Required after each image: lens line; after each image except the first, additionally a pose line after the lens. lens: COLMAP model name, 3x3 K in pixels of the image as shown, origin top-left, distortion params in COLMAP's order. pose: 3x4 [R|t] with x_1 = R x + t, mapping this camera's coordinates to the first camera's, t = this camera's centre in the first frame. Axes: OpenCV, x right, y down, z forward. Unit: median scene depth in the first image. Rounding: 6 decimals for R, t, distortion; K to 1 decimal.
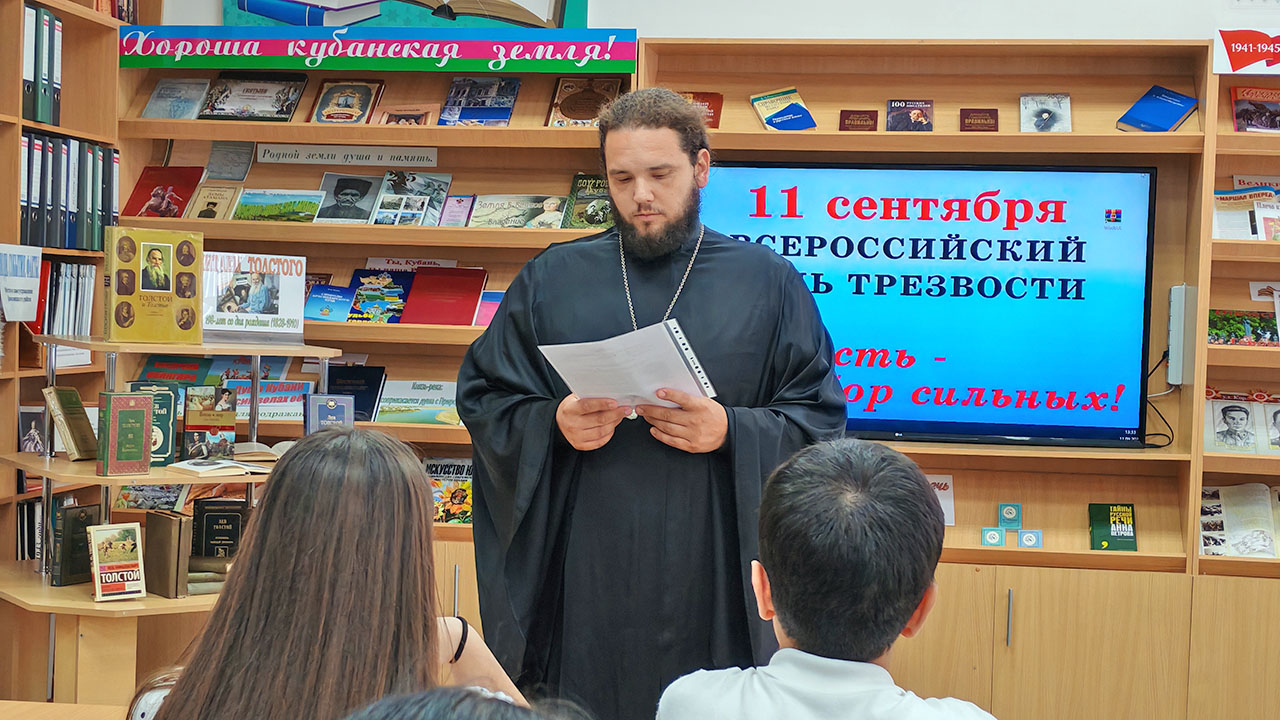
lens RADIAL K [[2018.8, 0, 639.9], [0, 2018.8, 402.4], [0, 0, 1]] dist [0.225513, -1.219070]
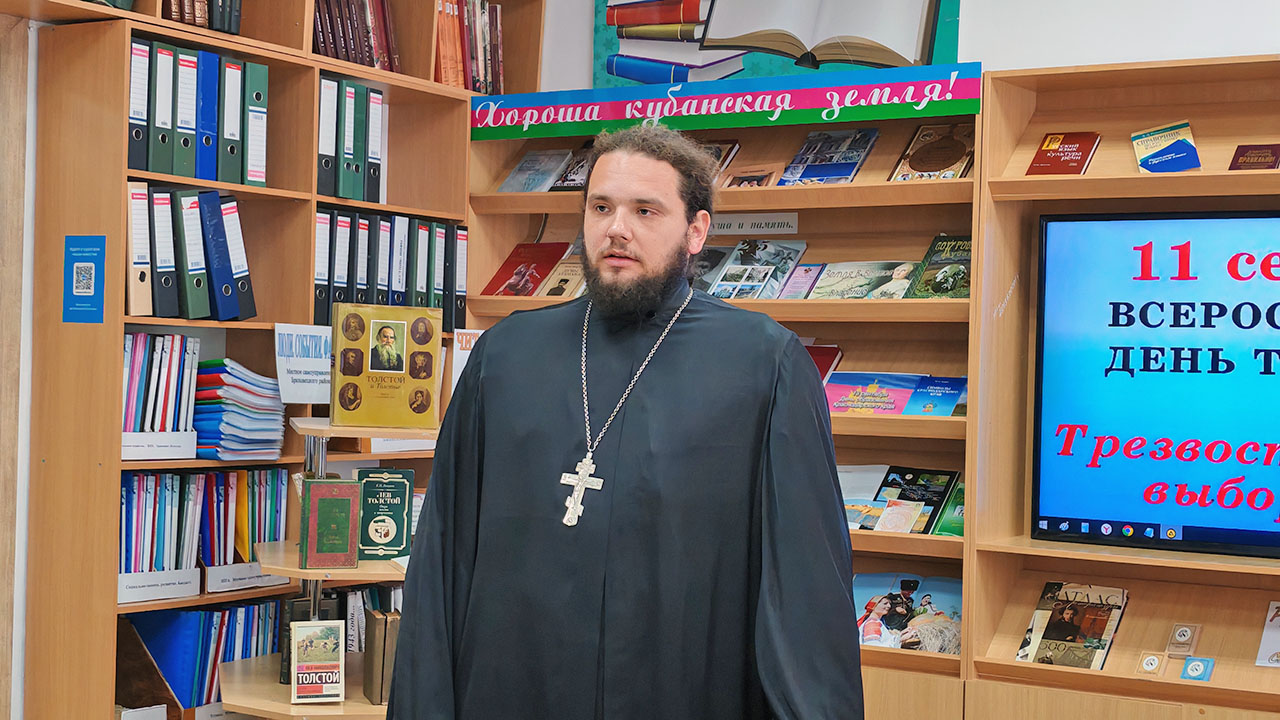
lens RADIAL K [[2018.8, 0, 639.9], [0, 2018.8, 402.4], [0, 0, 1]] dist [0.225513, -1.219070]
pose [[0.912192, 0.004116, -0.409742, 0.211157], [-0.022045, 0.998994, -0.039041, -0.005812], [0.409169, 0.044646, 0.911366, 0.170874]]
